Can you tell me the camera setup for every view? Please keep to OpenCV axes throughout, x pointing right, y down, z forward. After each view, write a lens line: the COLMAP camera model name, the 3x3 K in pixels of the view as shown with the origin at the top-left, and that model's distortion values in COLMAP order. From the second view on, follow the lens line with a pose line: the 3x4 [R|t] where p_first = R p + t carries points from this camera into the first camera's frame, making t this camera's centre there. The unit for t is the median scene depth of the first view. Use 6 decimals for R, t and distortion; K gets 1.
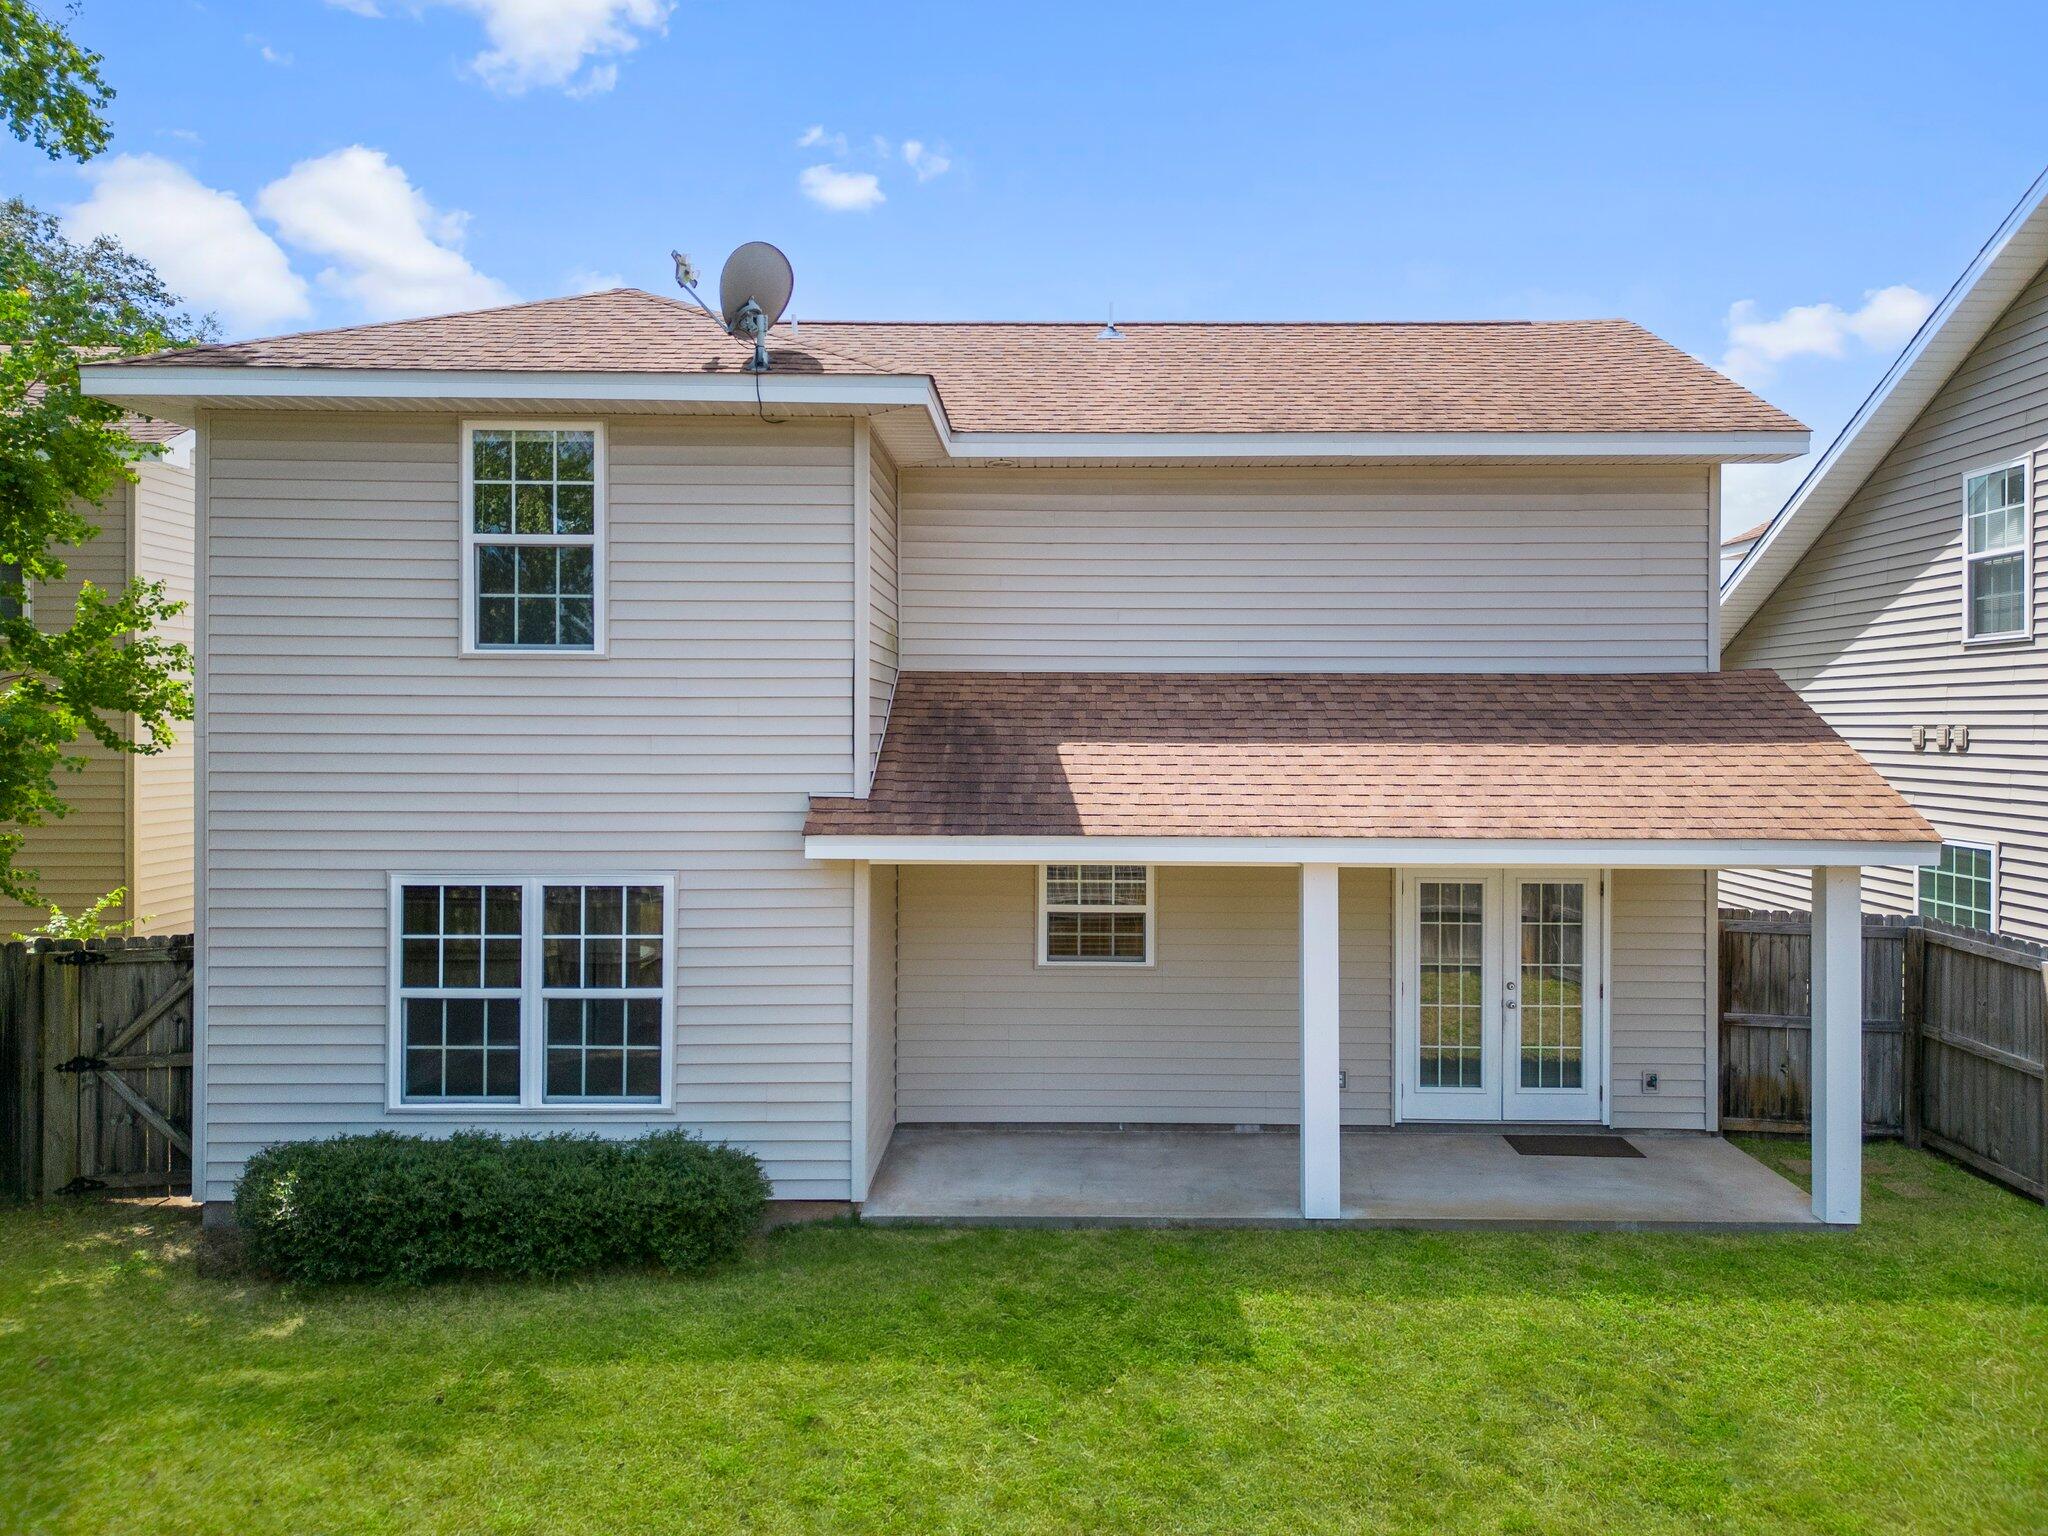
lens RADIAL K [[1458.0, 0, 1058.9], [0, 1458.0, 738.9], [0, 0, 1]] dist [0.089590, -0.095941]
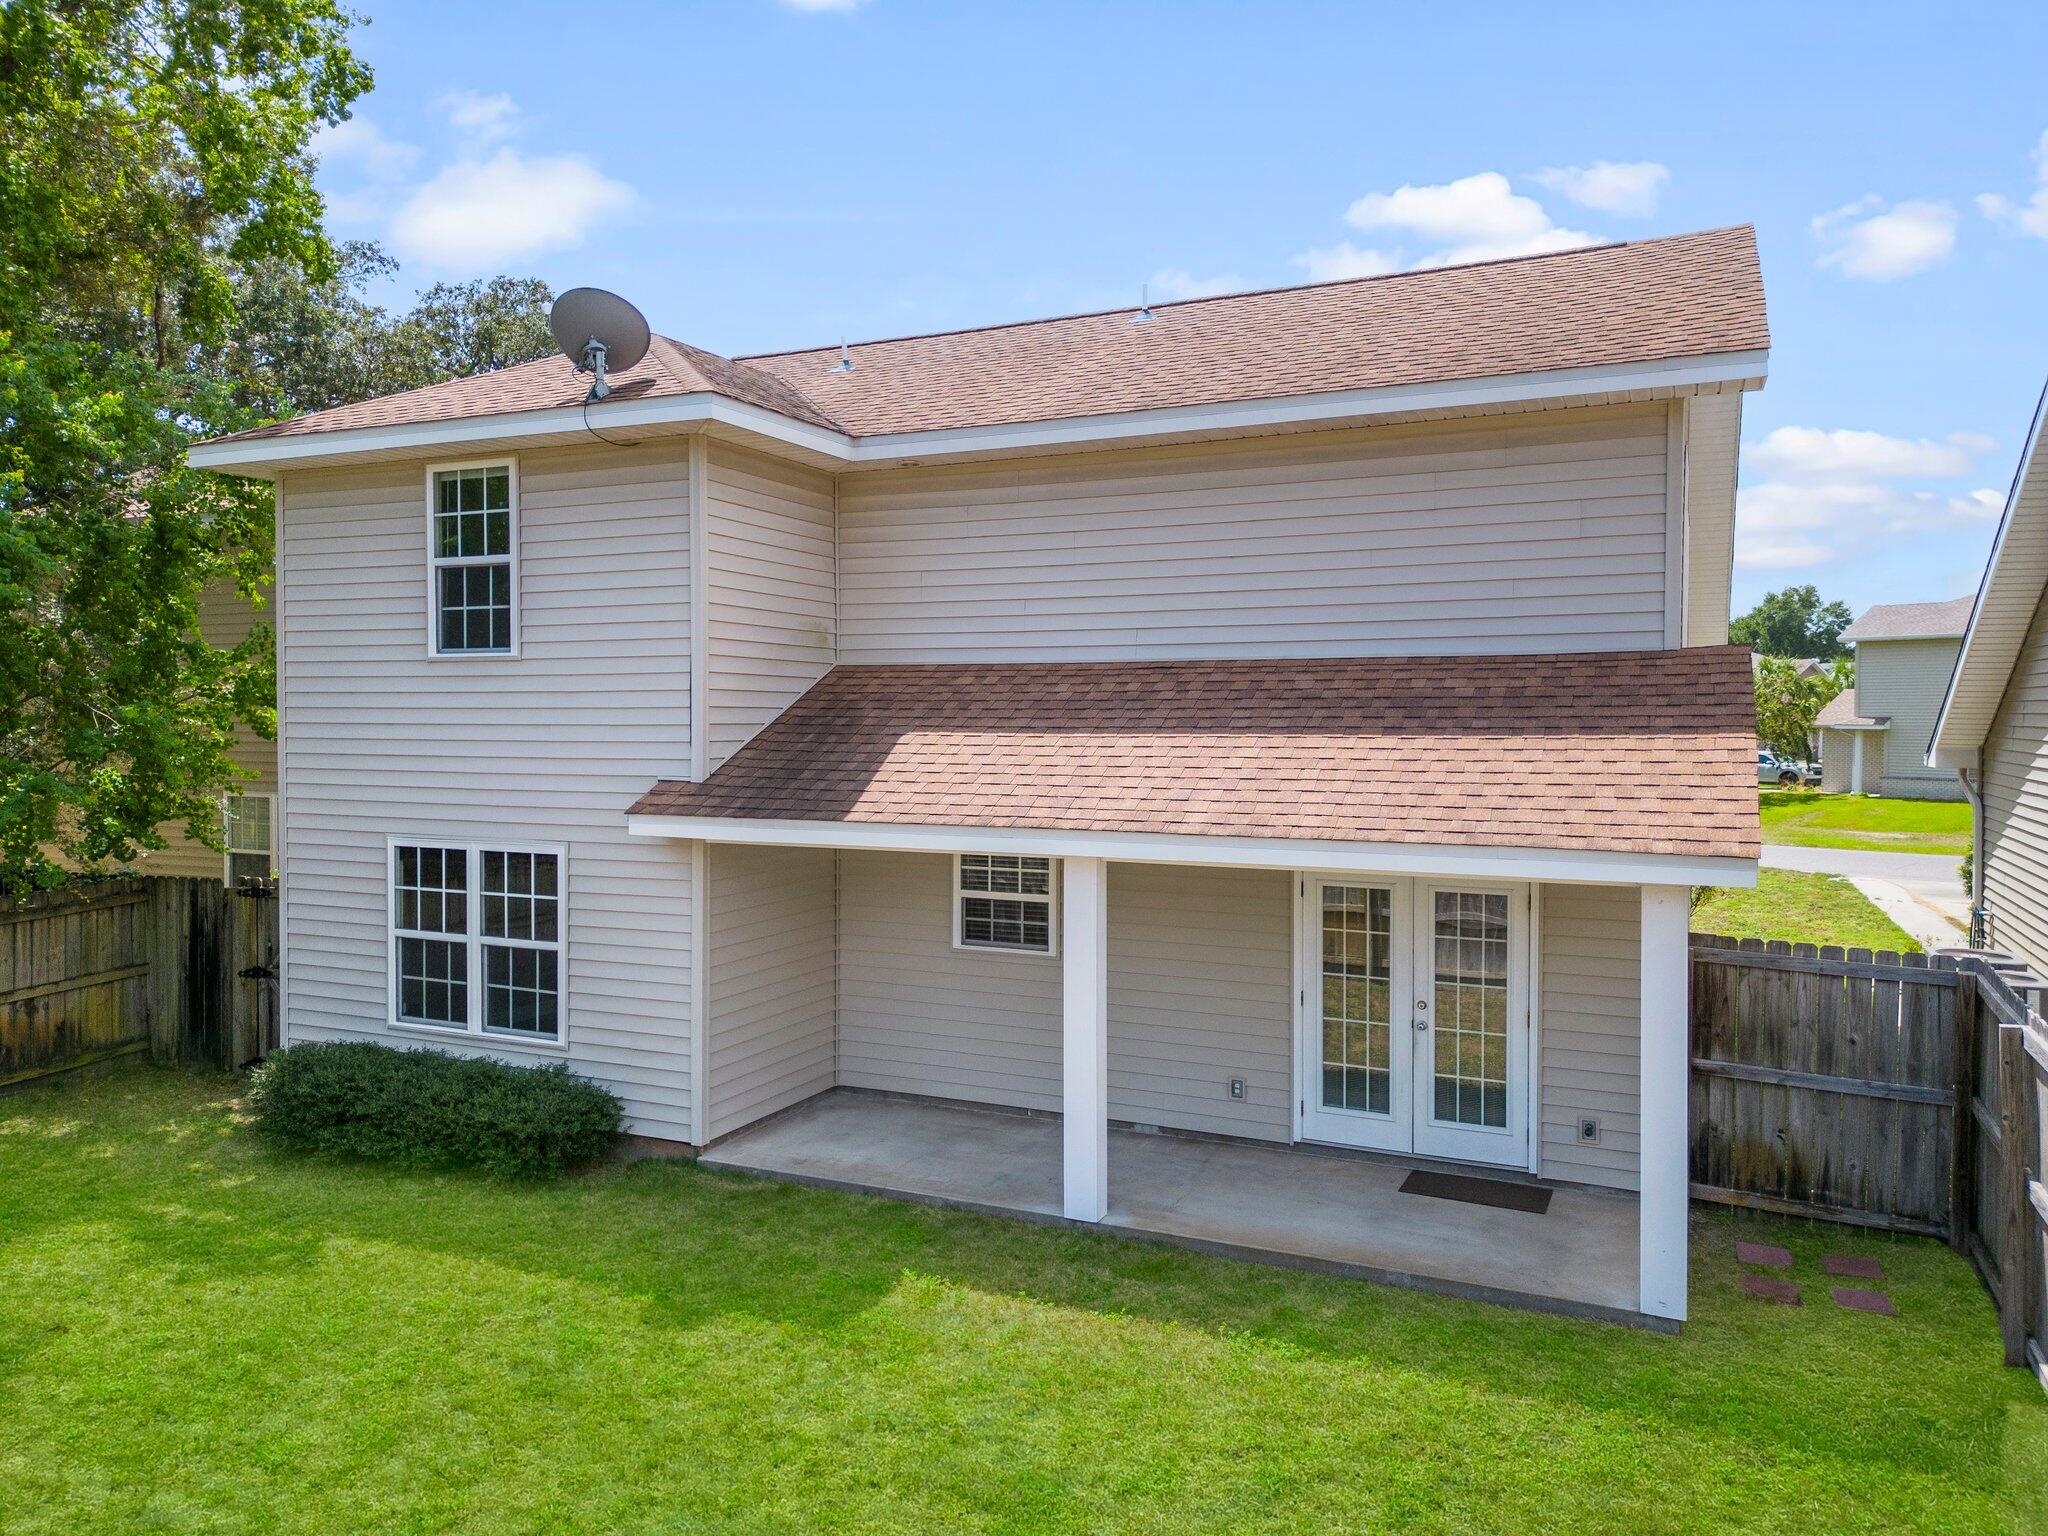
lens RADIAL K [[1438.2, 0, 1018.5], [0, 1438.2, 758.9], [0, 0, 1]] dist [0.088288, -0.093161]
pose [[0.905869, 0.010350, -0.423433, 0.540546], [-0.002339, 0.999808, 0.019434, 0.001363], [0.423553, -0.016614, 0.905719, 0.116104]]
